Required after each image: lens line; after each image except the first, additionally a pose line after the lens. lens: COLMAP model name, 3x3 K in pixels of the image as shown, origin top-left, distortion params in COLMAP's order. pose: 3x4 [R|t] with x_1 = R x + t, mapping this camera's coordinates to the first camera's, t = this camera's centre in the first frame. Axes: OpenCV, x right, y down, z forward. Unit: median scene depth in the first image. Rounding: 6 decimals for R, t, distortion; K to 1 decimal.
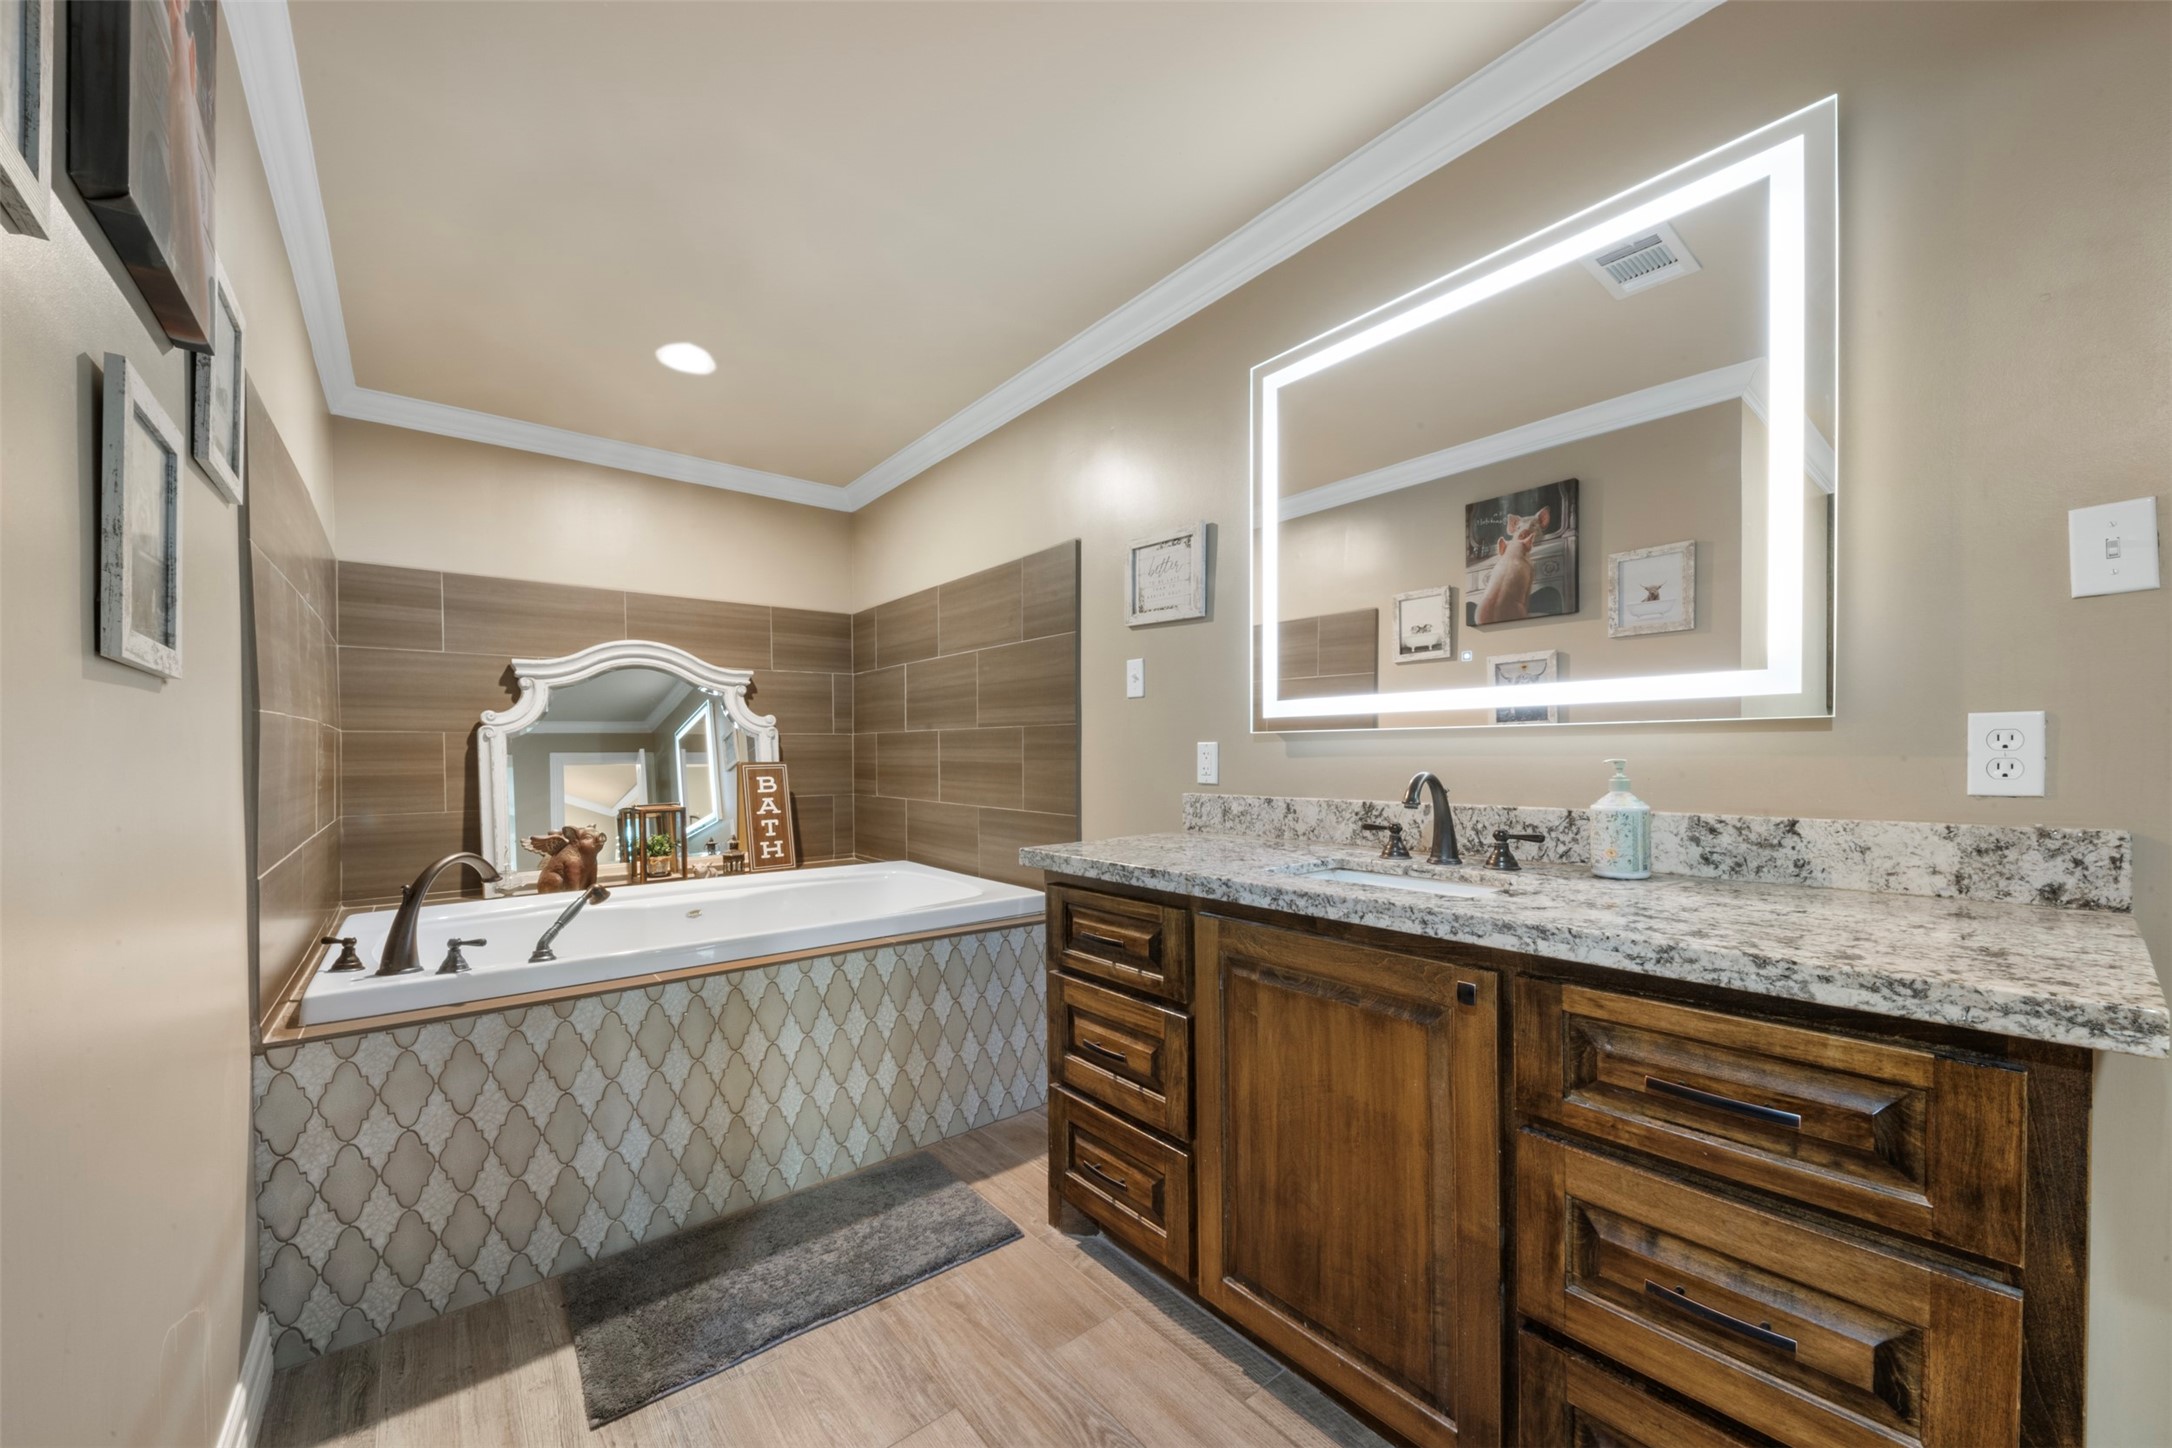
lens RADIAL K [[793.3, 0, 1071.2], [0, 793.3, 762.0], [0, 0, 1]] dist [-0.000469, -0.000031]
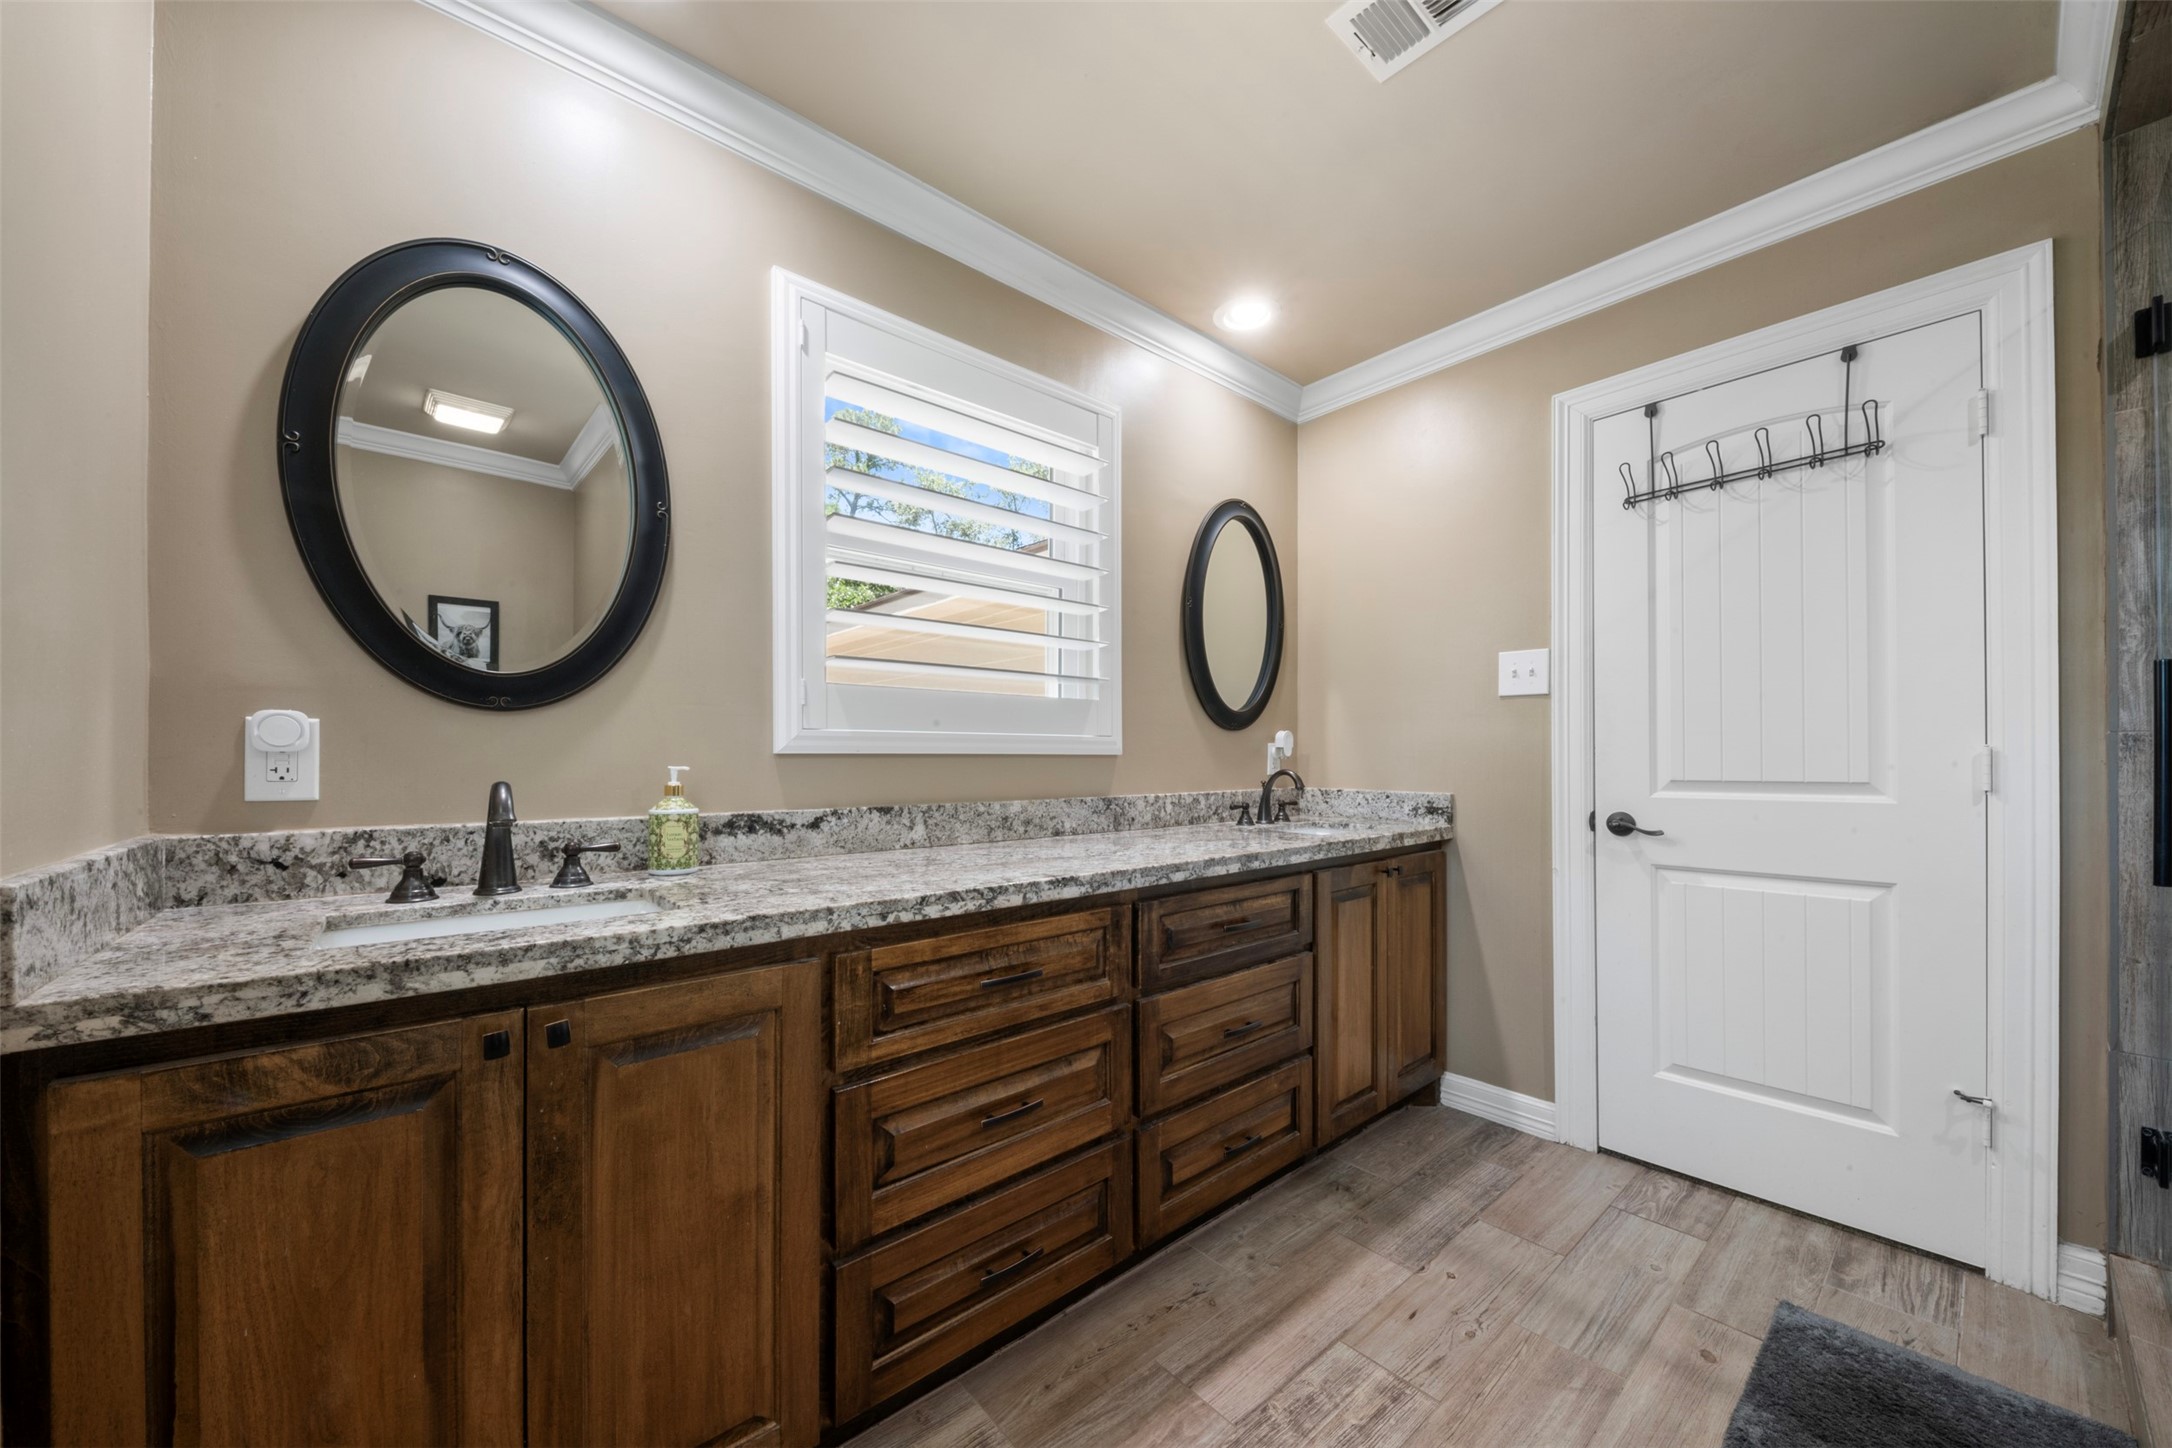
lens RADIAL K [[793.3, 0, 1071.2], [0, 793.3, 762.0], [0, 0, 1]] dist [-0.000469, -0.000031]
pose [[-0.028237, 0.002318, 0.999599, -0.450142], [0.003058, 0.999993, -0.002232, -0.000851], [-0.999597, 0.002994, -0.028244, 0.542405]]
